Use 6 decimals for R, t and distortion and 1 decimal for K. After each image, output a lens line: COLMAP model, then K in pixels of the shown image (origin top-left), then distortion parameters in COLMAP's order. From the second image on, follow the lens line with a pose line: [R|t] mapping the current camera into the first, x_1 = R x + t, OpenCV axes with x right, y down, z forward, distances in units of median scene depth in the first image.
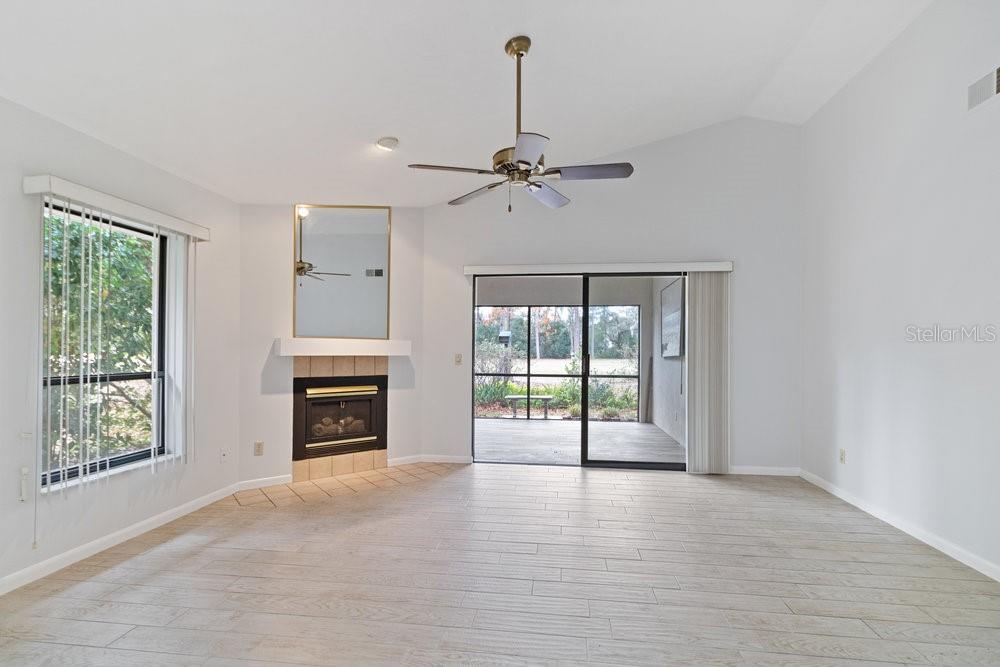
lens RADIAL K [[470.4, 0, 503.8], [0, 470.4, 347.7], [0, 0, 1]] dist [0.002422, 0.000613]
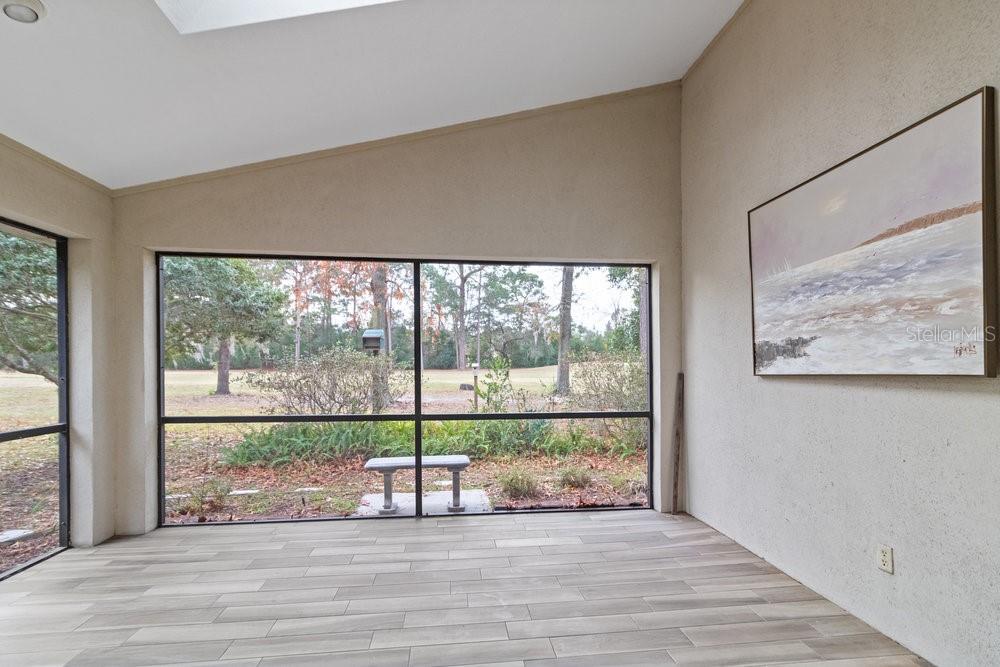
lens RADIAL K [[467.3, 0, 498.5], [0, 467.3, 362.9], [0, 0, 1]] dist [0.001719, 0.000944]
pose [[0.971879, -0.008952, 0.235311, 0.043204], [0.006432, 0.999913, 0.011476, 0.005125], [-0.235393, -0.009640, 0.971852, 1.047240]]
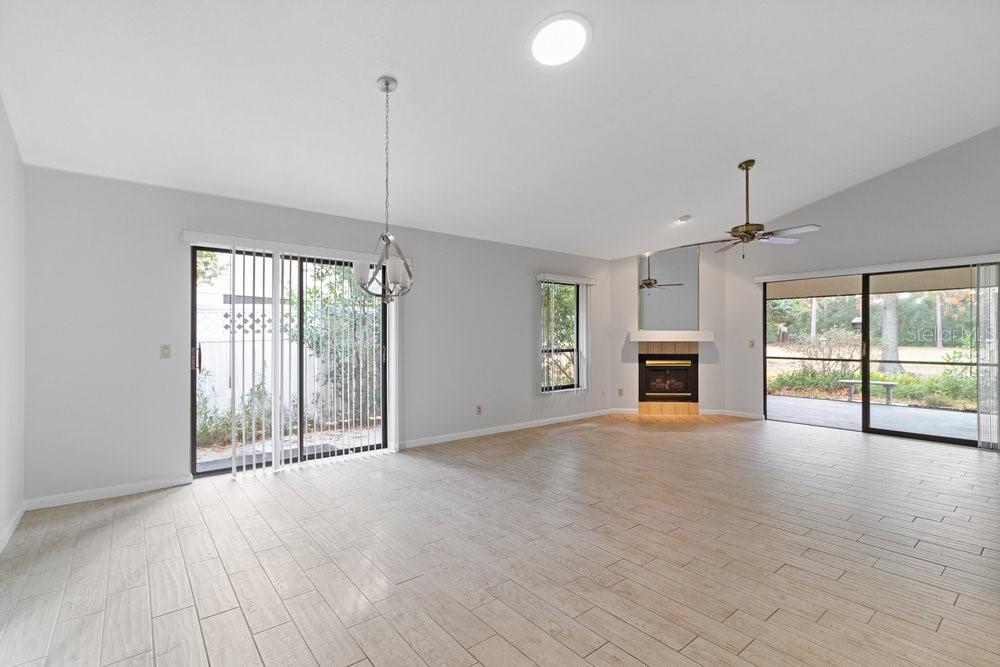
lens RADIAL K [[458.5, 0, 499.8], [0, 458.5, 336.2], [0, 0, 1]] dist [0.002379, 0.000448]
pose [[0.718229, -0.009604, -0.695741, 0.341517], [0.010737, 0.999939, -0.002719, -0.002884], [0.695724, -0.005517, 0.718288, -0.539613]]
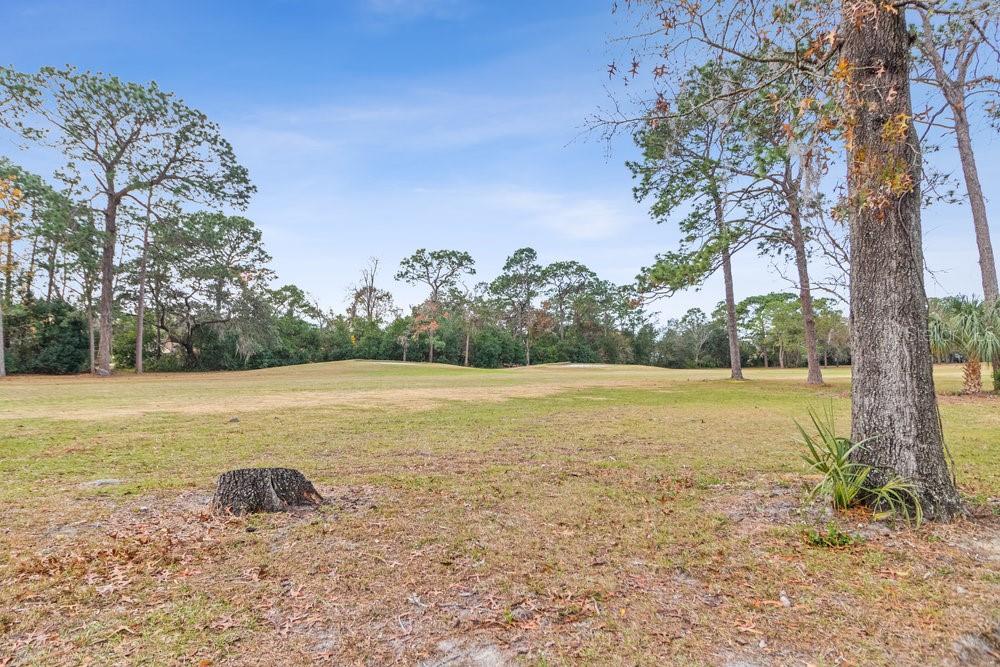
lens RADIAL K [[584.2, 0, 500.0], [0, 584.2, 333.5], [0, 0, 1]] dist [0.000968, -0.000010]
pose [[0.717871, 0.028740, 0.695583, 0.475957], [-0.001113, 0.999194, -0.040136, 0.096643], [-0.696175, 0.028038, 0.717324, 4.962614]]
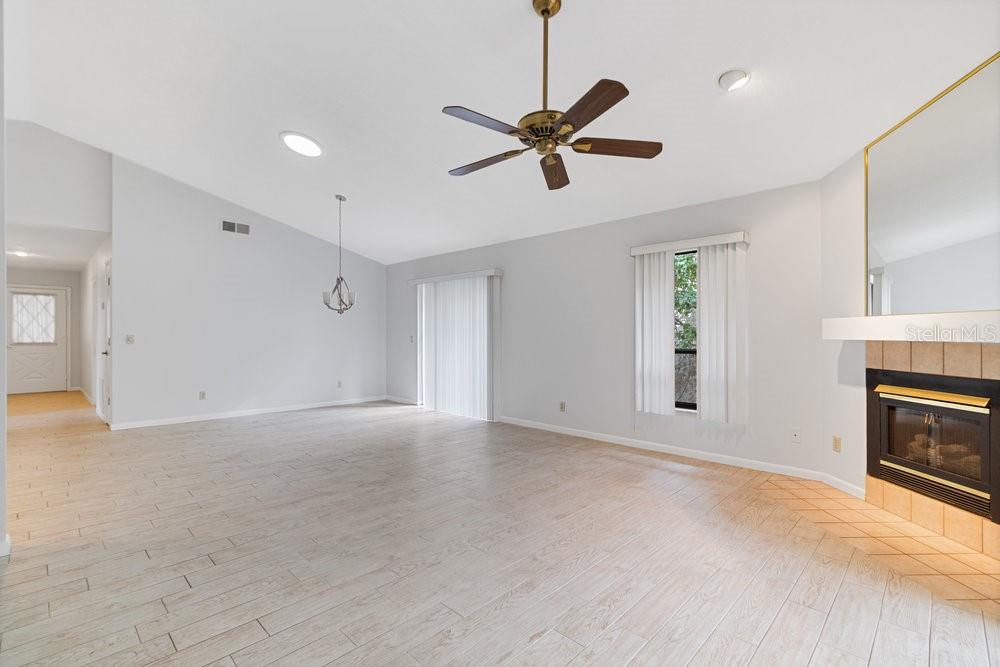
lens RADIAL K [[458.5, 0, 499.8], [0, 458.5, 336.2], [0, 0, 1]] dist [0.002379, 0.000448]
pose [[-0.606786, -0.000897, -0.794865, 0.492037], [0.001977, 0.999995, -0.002638, 0.010668], [0.794863, -0.003173, -0.606781, 0.906056]]
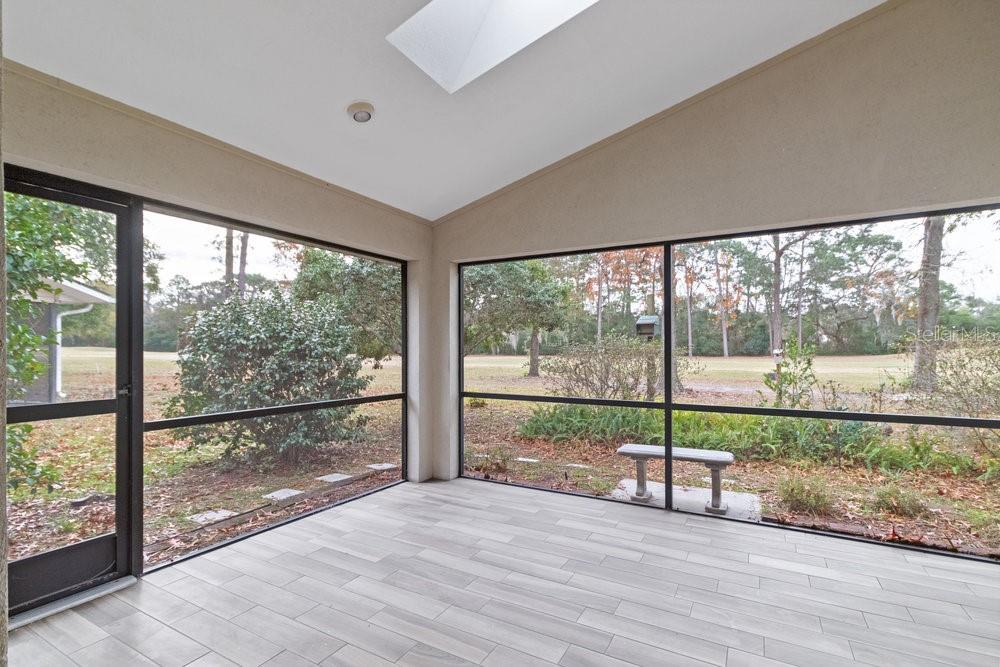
lens RADIAL K [[461.1, 0, 500.1], [0, 461.1, 349.9], [0, 0, 1]] dist [0.001333, 0.000494]
pose [[0.926229, -0.010530, -0.376814, 0.129279], [0.013930, 0.999883, 0.006298, 0.005909], [0.376704, -0.011082, 0.926267, 1.053534]]
